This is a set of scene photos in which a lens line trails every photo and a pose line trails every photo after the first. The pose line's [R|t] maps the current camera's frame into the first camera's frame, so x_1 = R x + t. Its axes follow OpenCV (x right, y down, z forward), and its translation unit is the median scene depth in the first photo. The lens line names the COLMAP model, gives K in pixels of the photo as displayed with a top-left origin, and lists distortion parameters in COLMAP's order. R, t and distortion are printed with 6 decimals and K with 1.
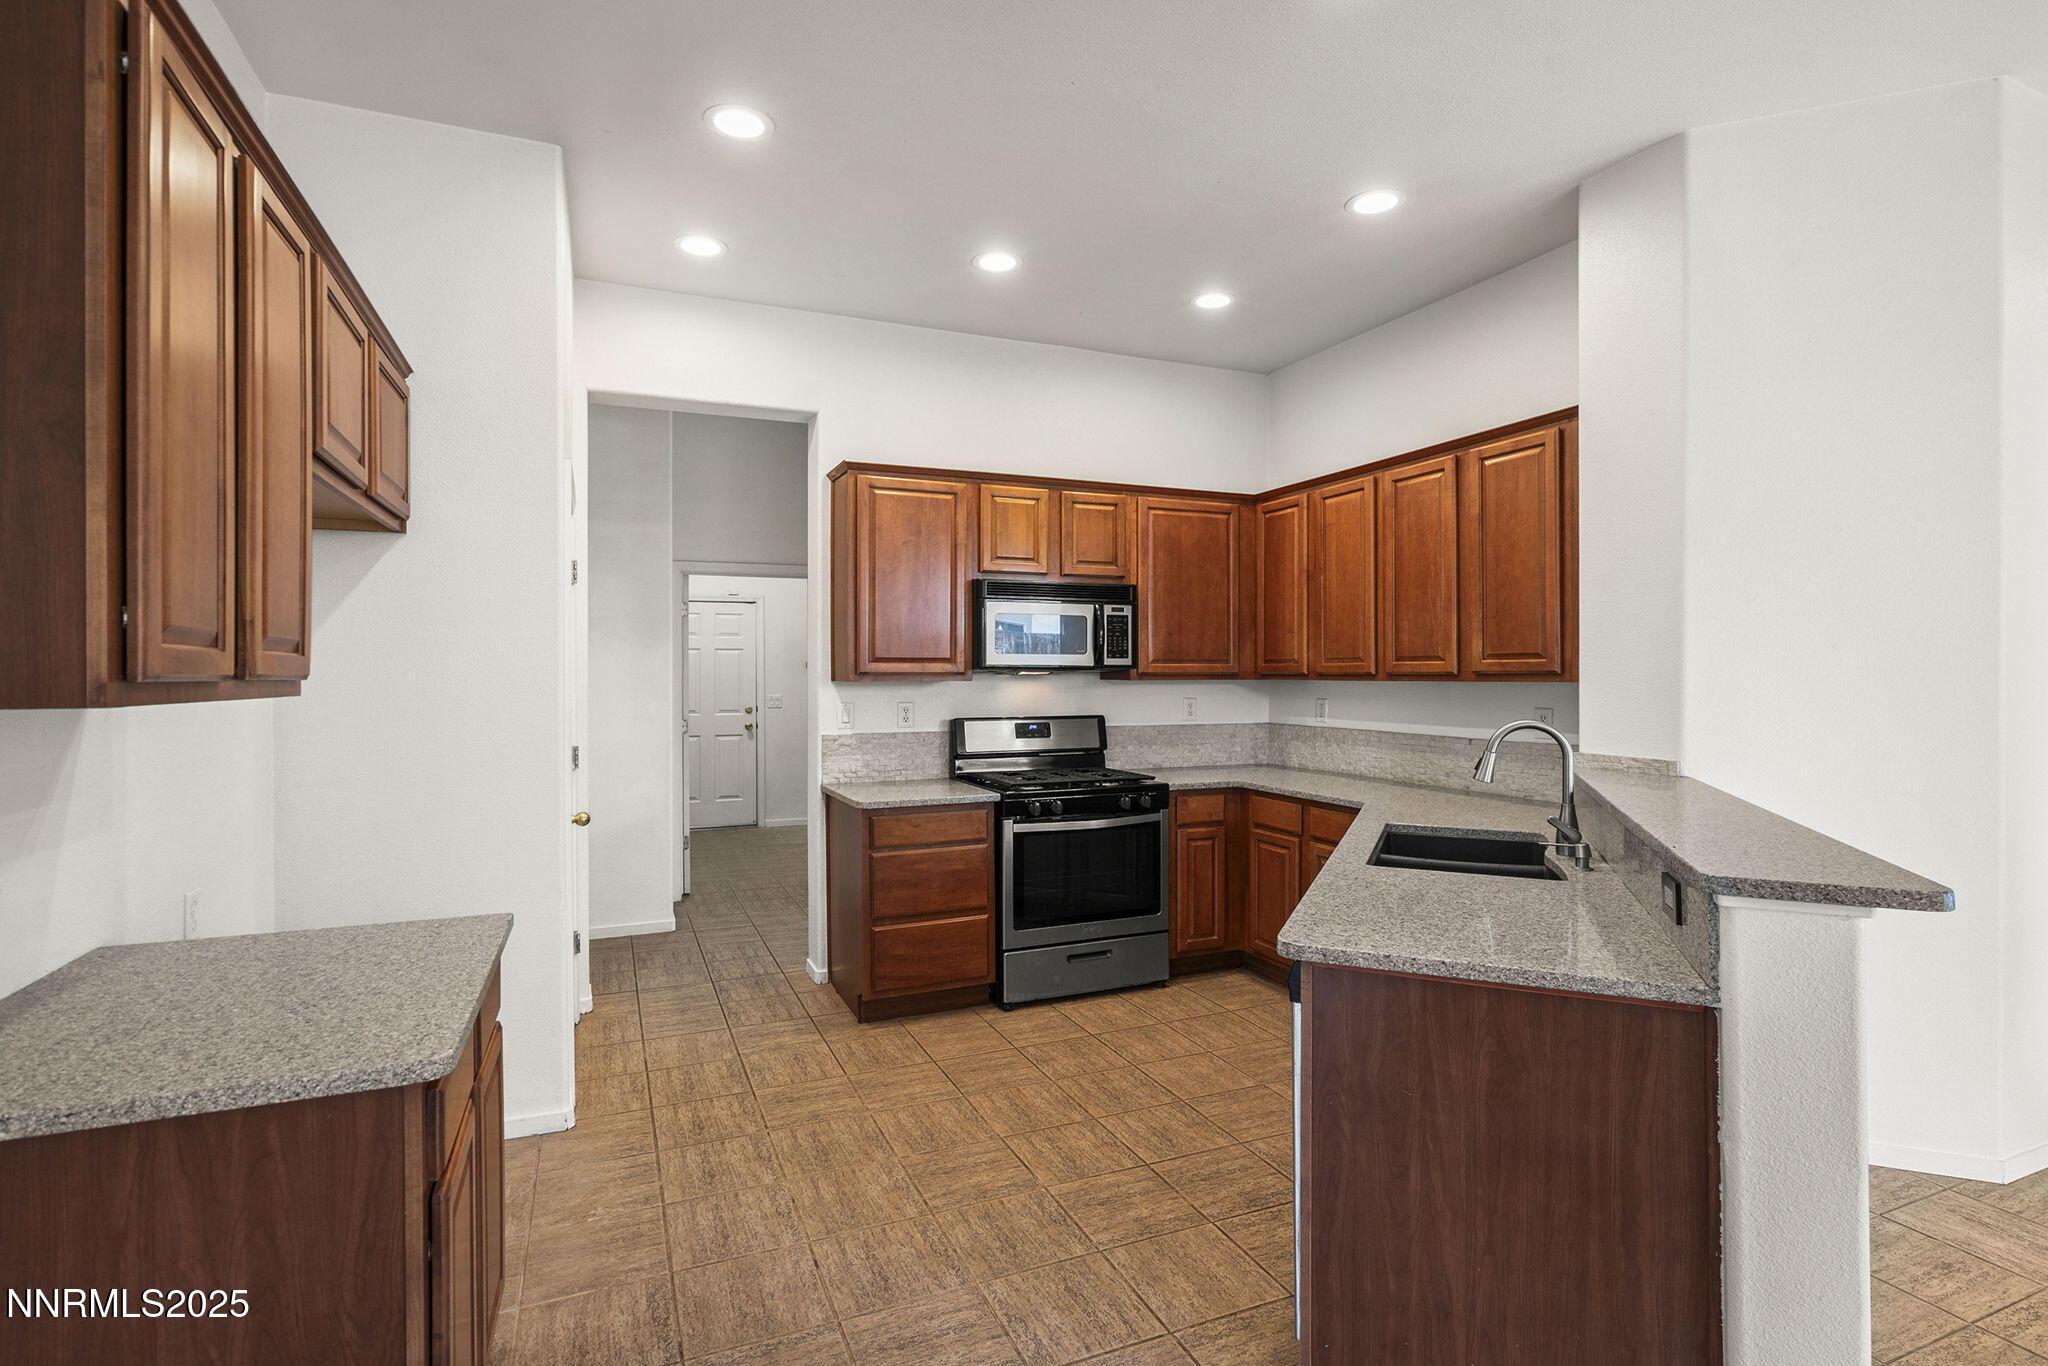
lens RADIAL K [[935.8, 0, 956.8], [0, 935.8, 675.2], [0, 0, 1]] dist [0.001827, 0.000154]
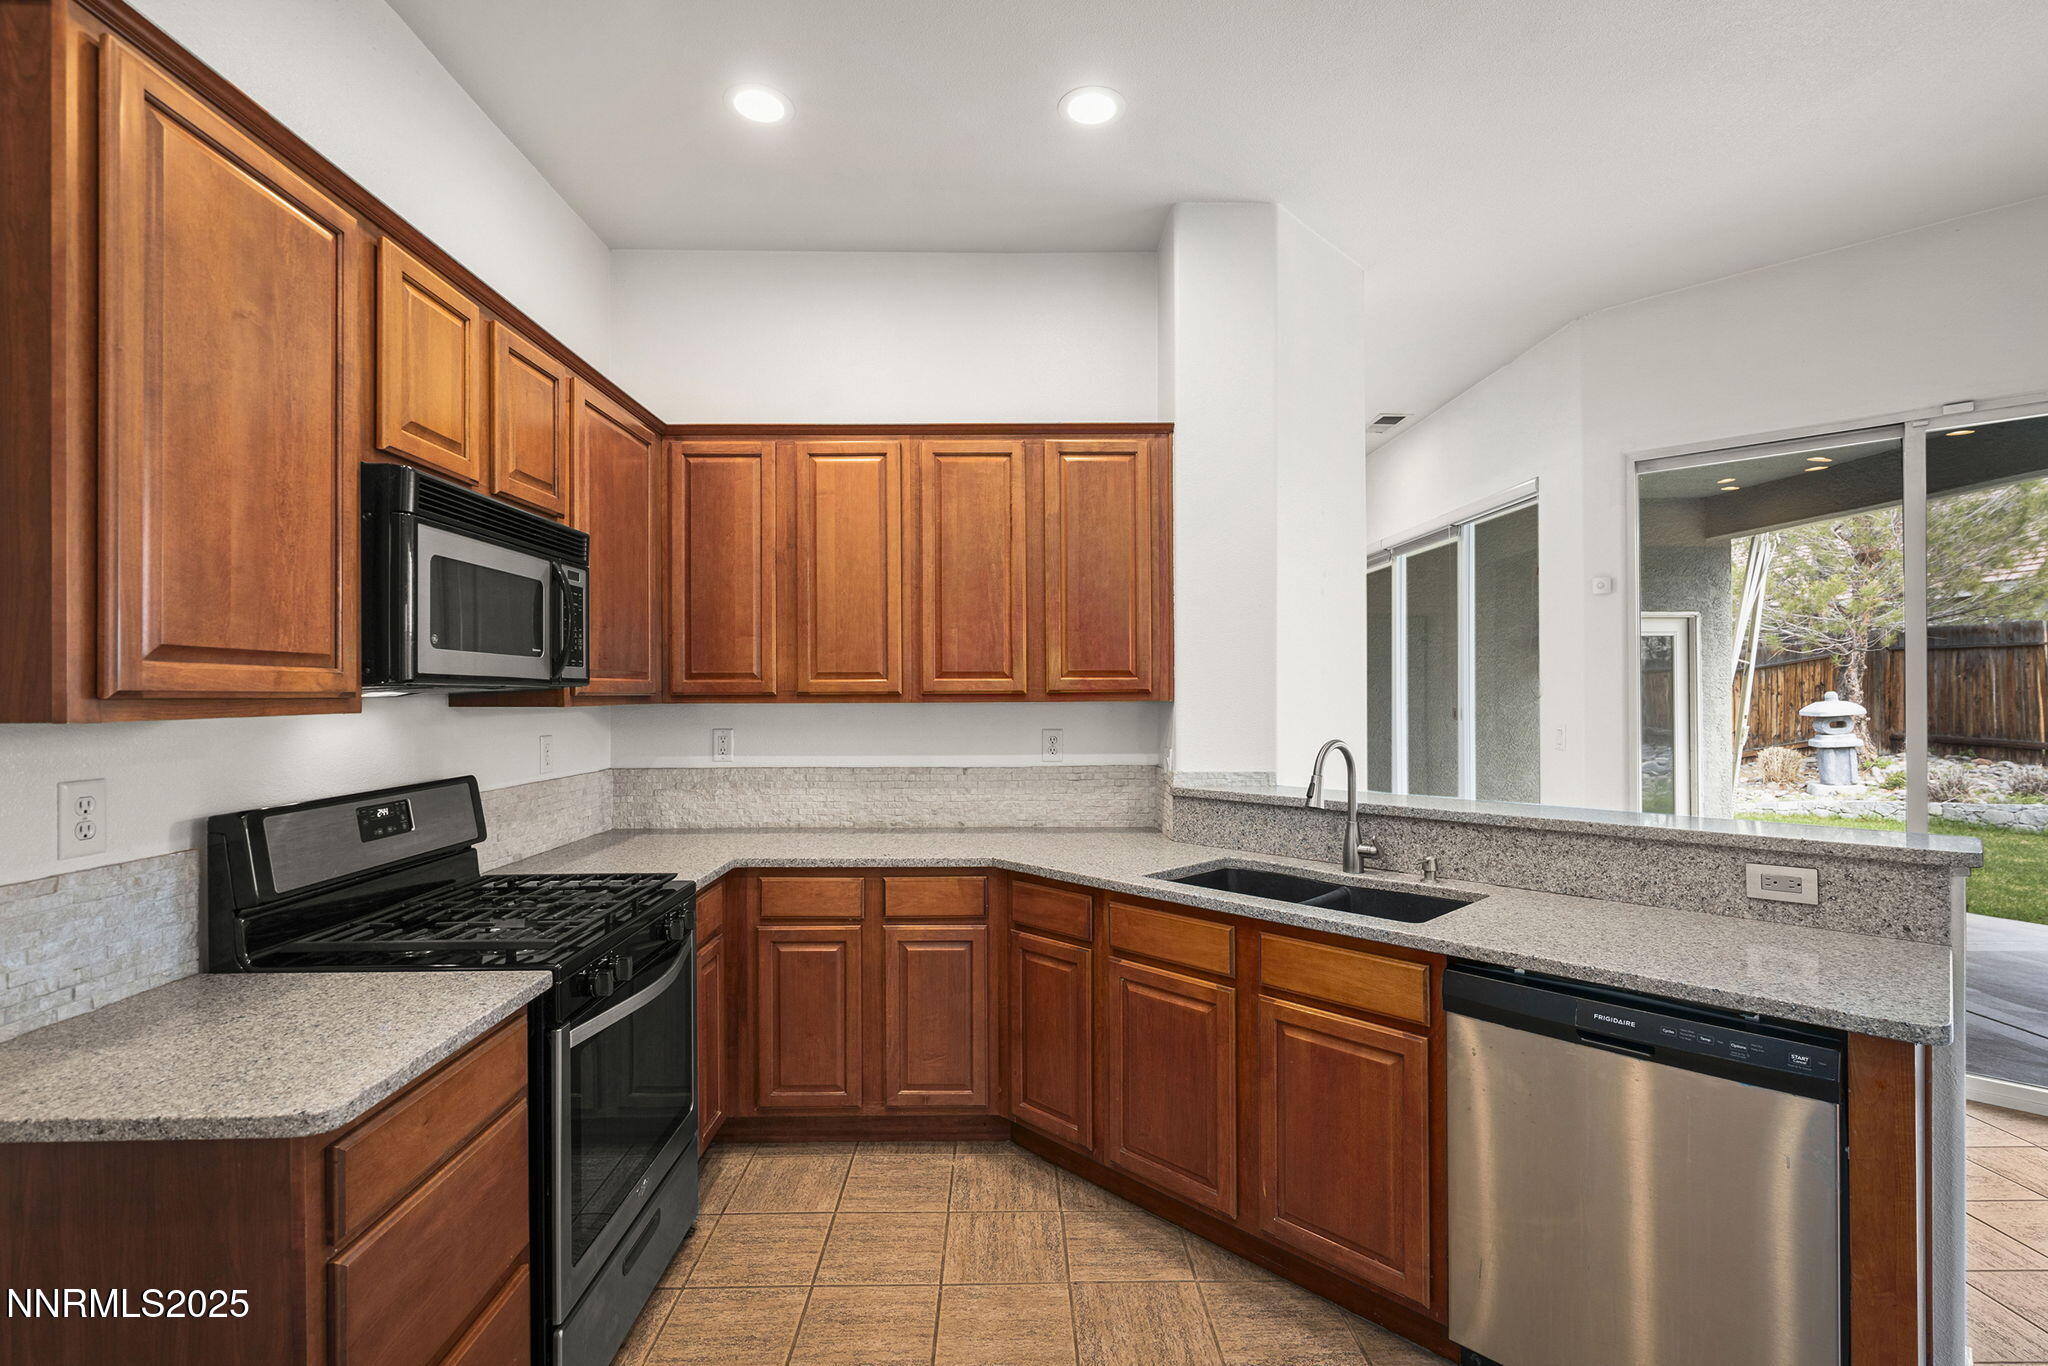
lens RADIAL K [[991.6, 0, 1129.4], [0, 991.6, 691.7], [0, 0, 1]] dist [0.001041, 0.000111]
pose [[0.345560, -0.000104, 0.938397, -0.274768], [0.005274, 0.999984, -0.001831, -0.000532], [-0.938382, 0.005582, 0.345555, 0.548406]]
